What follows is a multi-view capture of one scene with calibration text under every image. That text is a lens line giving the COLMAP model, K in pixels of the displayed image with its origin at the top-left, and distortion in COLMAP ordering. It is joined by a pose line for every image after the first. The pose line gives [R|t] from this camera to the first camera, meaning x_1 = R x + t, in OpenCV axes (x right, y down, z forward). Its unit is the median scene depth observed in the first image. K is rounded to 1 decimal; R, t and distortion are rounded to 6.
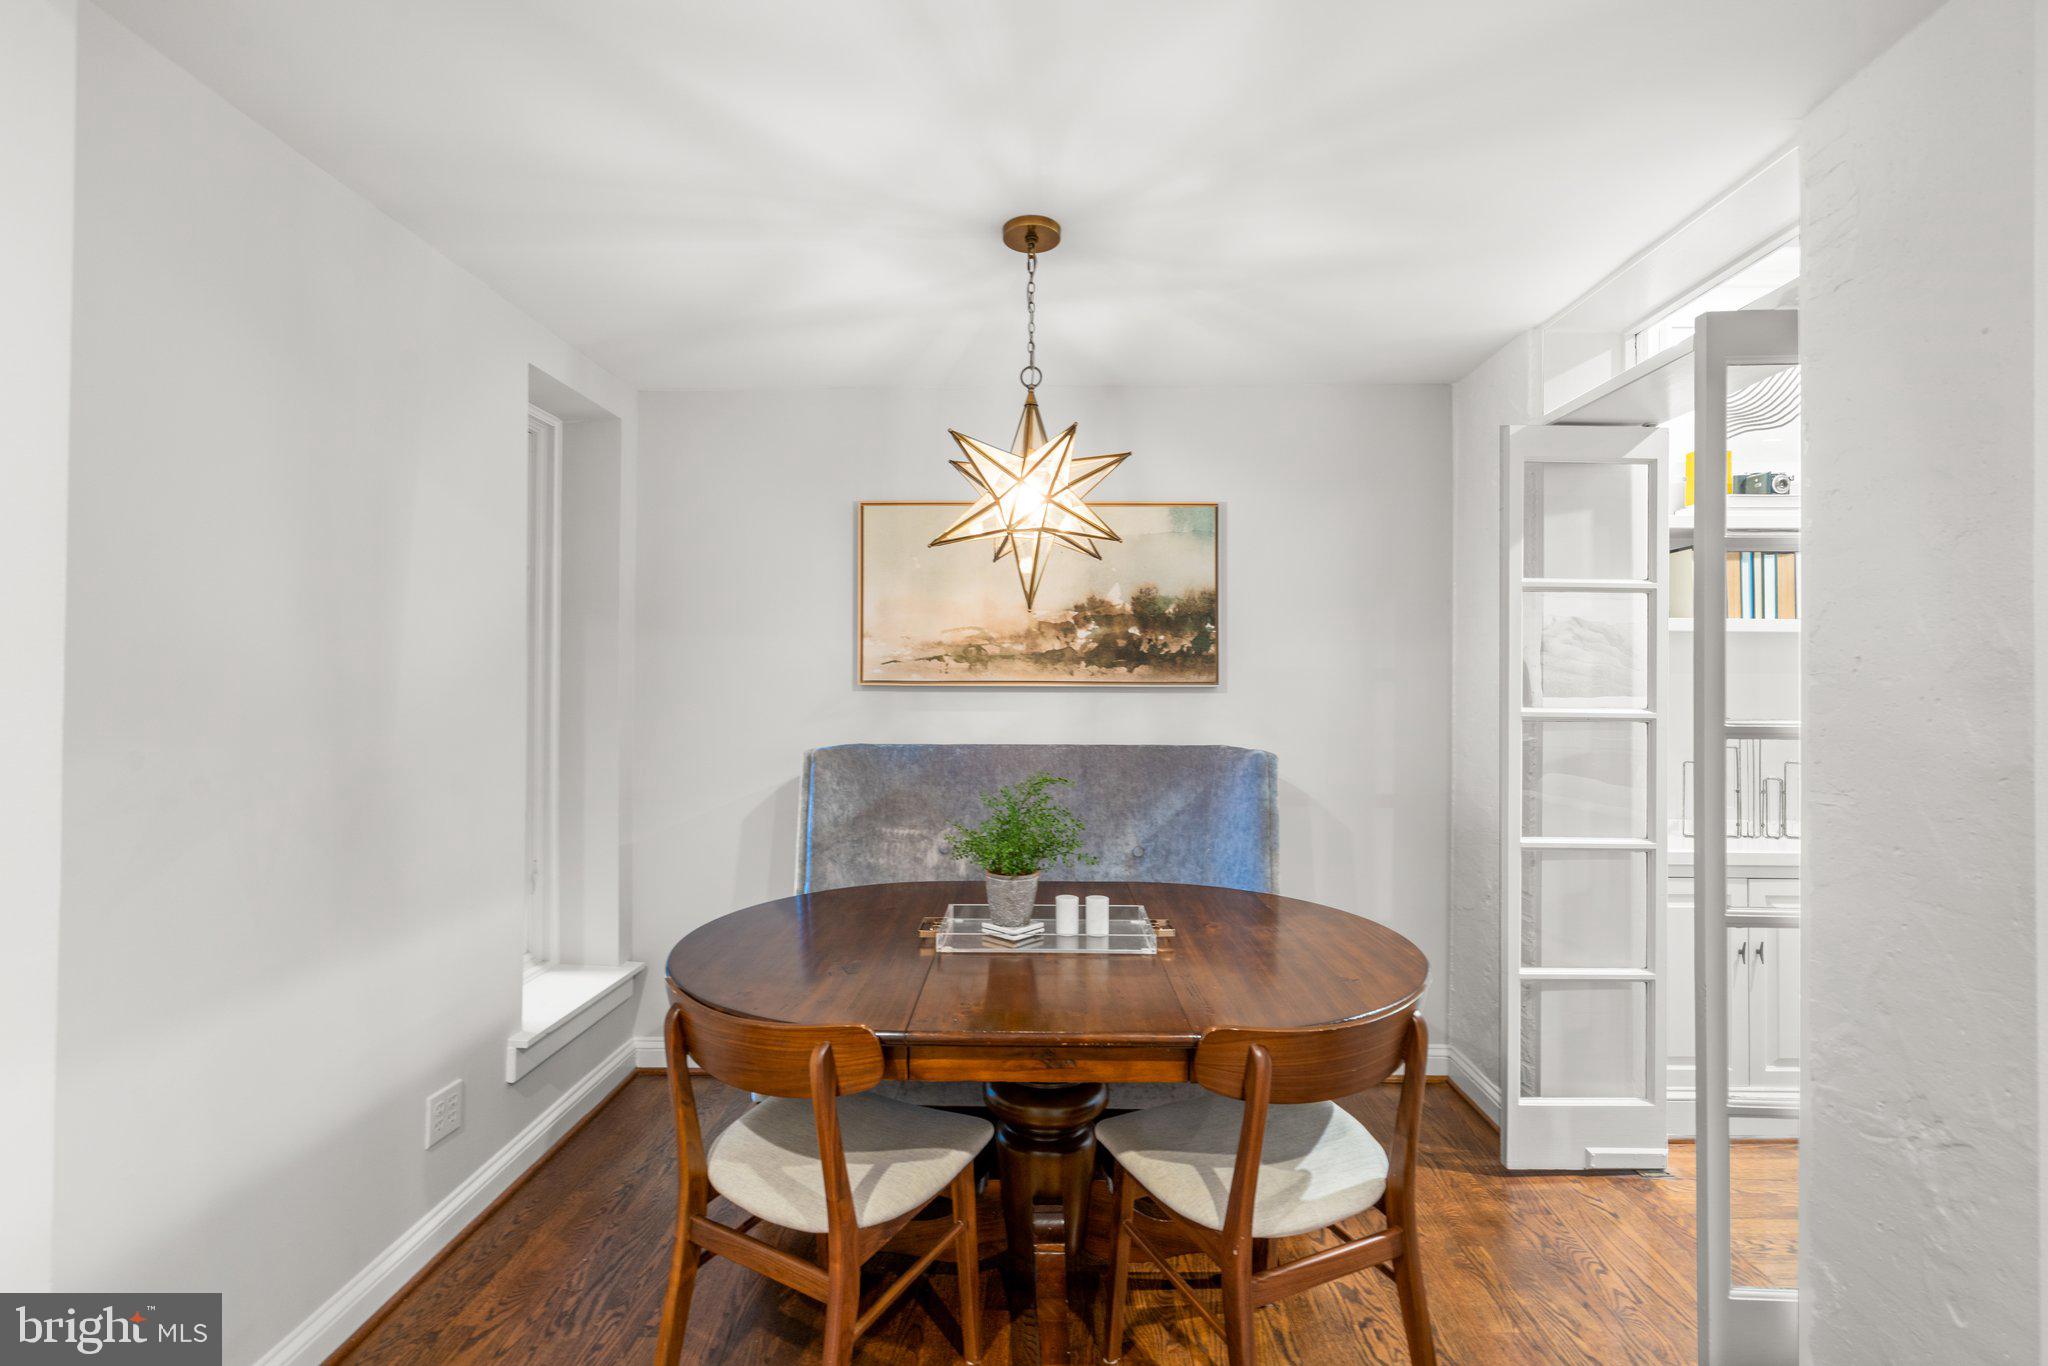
lens RADIAL K [[918.7, 0, 1018.5], [0, 918.7, 680.4], [0, 0, 1]] dist [-0.007016, 0.004045]
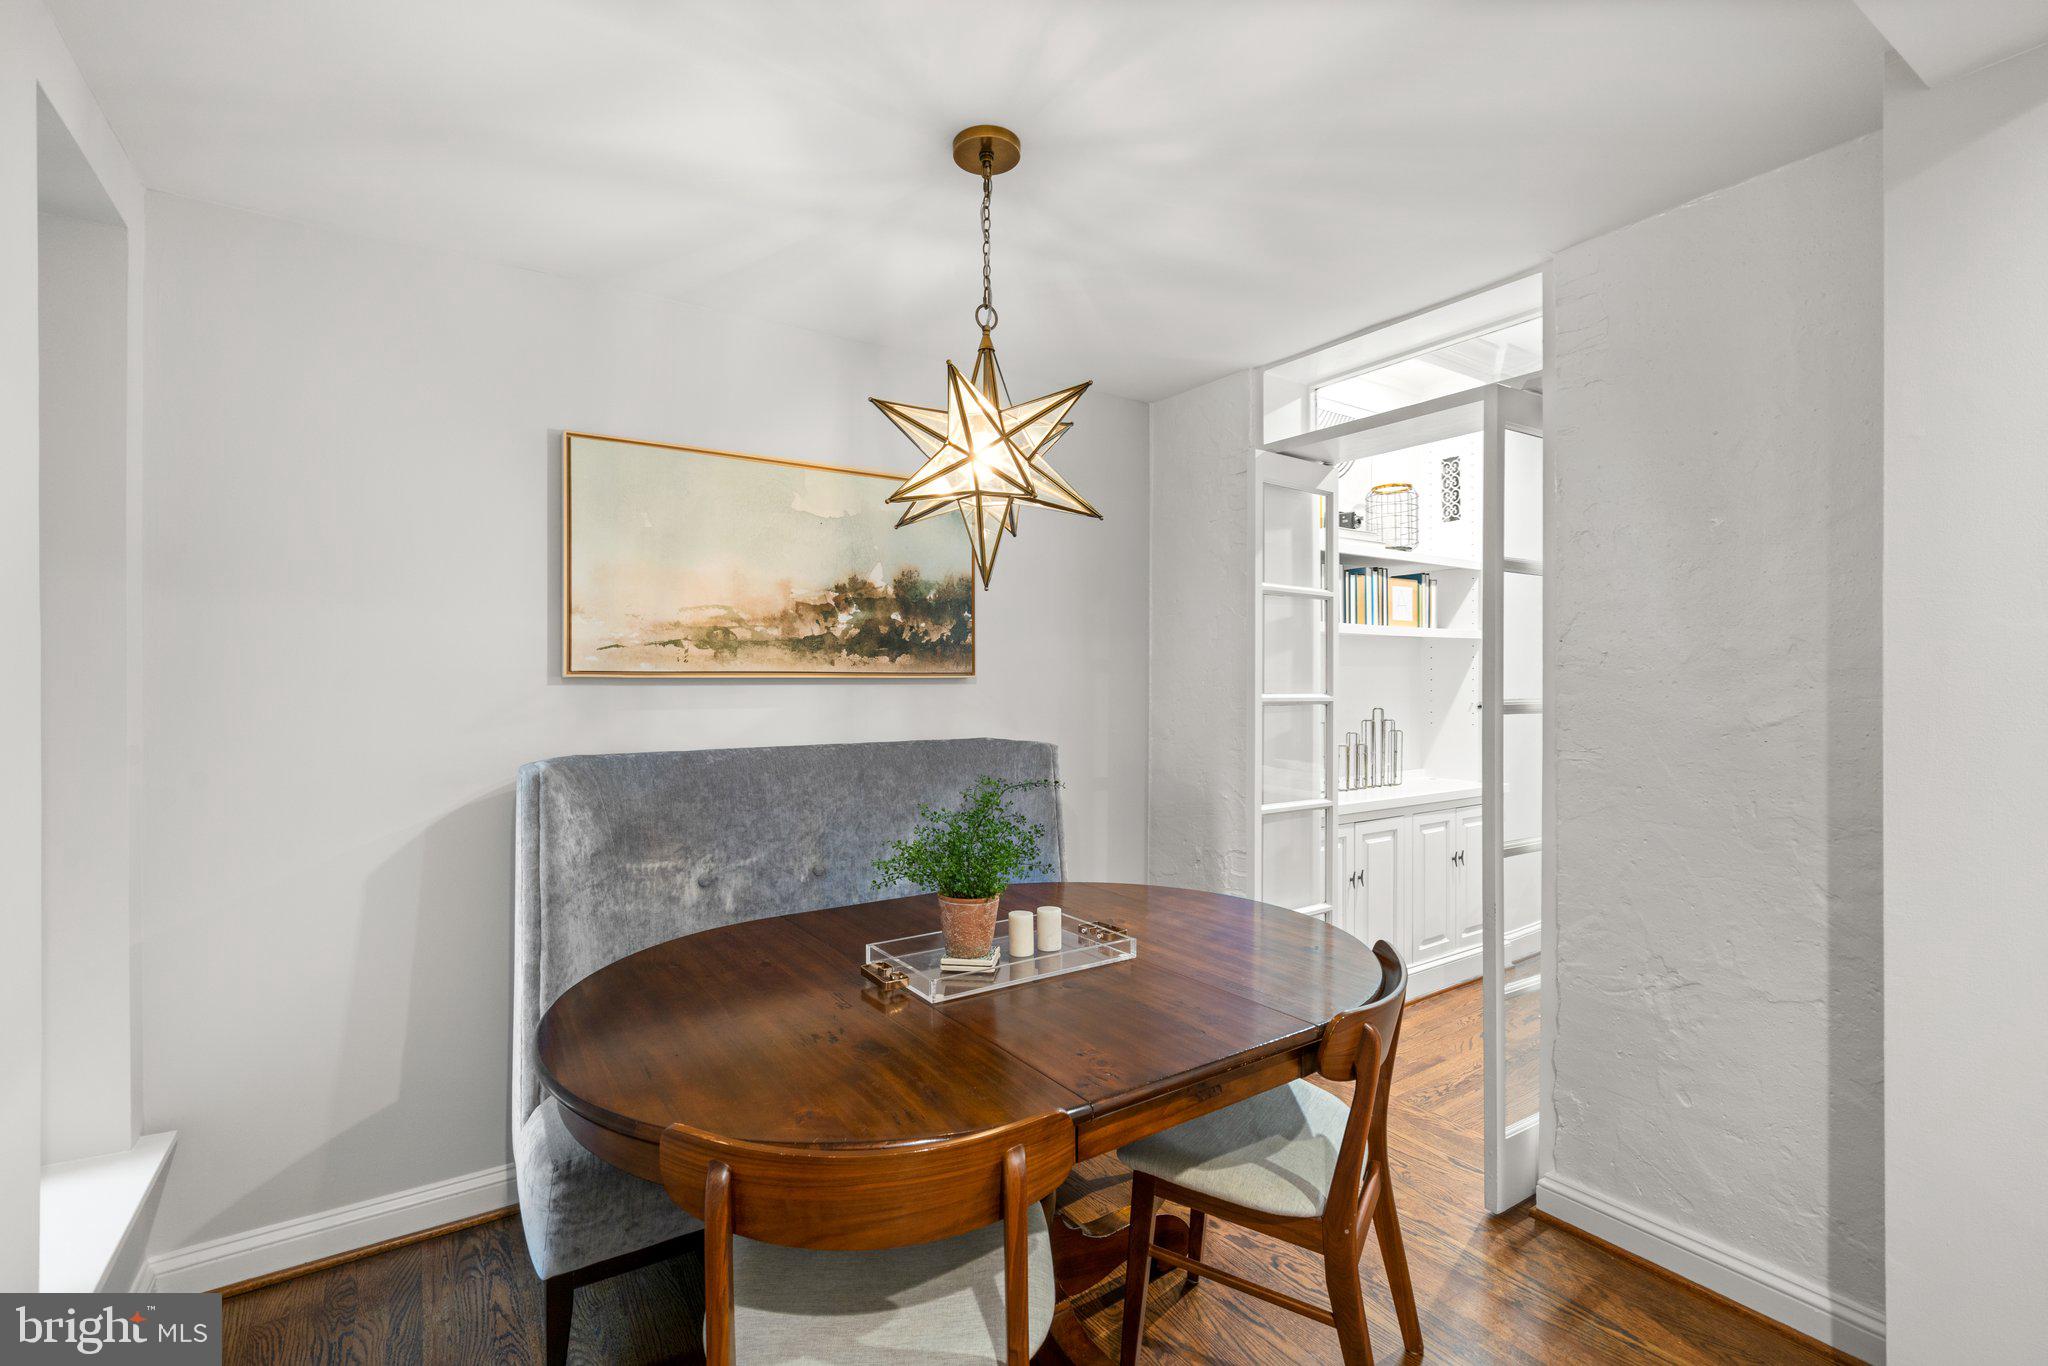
lens RADIAL K [[918.7, 0, 1022.7], [0, 918.7, 683.5], [0, 0, 1]] dist [-0.007016, 0.004045]
pose [[0.819497, -0.007815, 0.573030, -0.296656], [0.001384, 0.999931, 0.011659, 0.002122], [-0.573081, -0.008761, 0.819452, 0.177211]]
